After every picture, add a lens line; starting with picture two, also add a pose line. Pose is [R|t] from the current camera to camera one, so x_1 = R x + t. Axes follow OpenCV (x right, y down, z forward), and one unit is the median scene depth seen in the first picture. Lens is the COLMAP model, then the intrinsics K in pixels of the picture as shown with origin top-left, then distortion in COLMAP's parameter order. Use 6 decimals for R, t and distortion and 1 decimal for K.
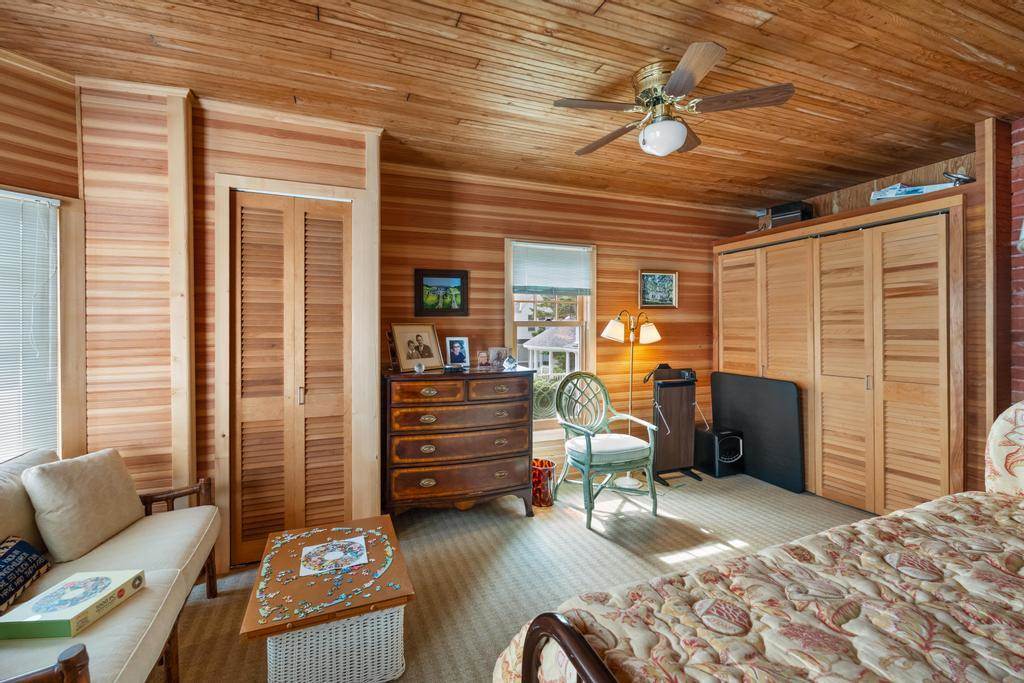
lens RADIAL K [[457.1, 0, 522.9], [0, 457.1, 322.6], [0, 0, 1]] dist [-0.003459, -0.000260]
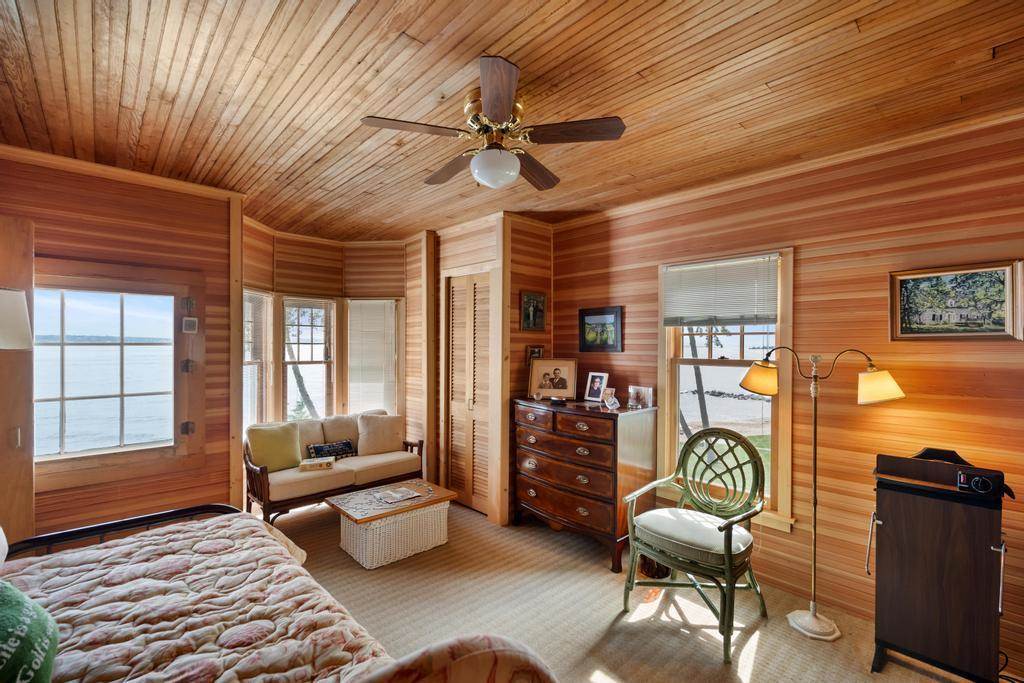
lens RADIAL K [[457.1, 0, 514.6], [0, 457.1, 344.8], [0, 0, 1]] dist [-0.003459, -0.000260]
pose [[0.345849, 0.003836, -0.938283, 0.739576], [-0.002326, 0.999992, 0.003230, -0.033027], [0.938287, 0.001065, 0.345855, 0.449460]]
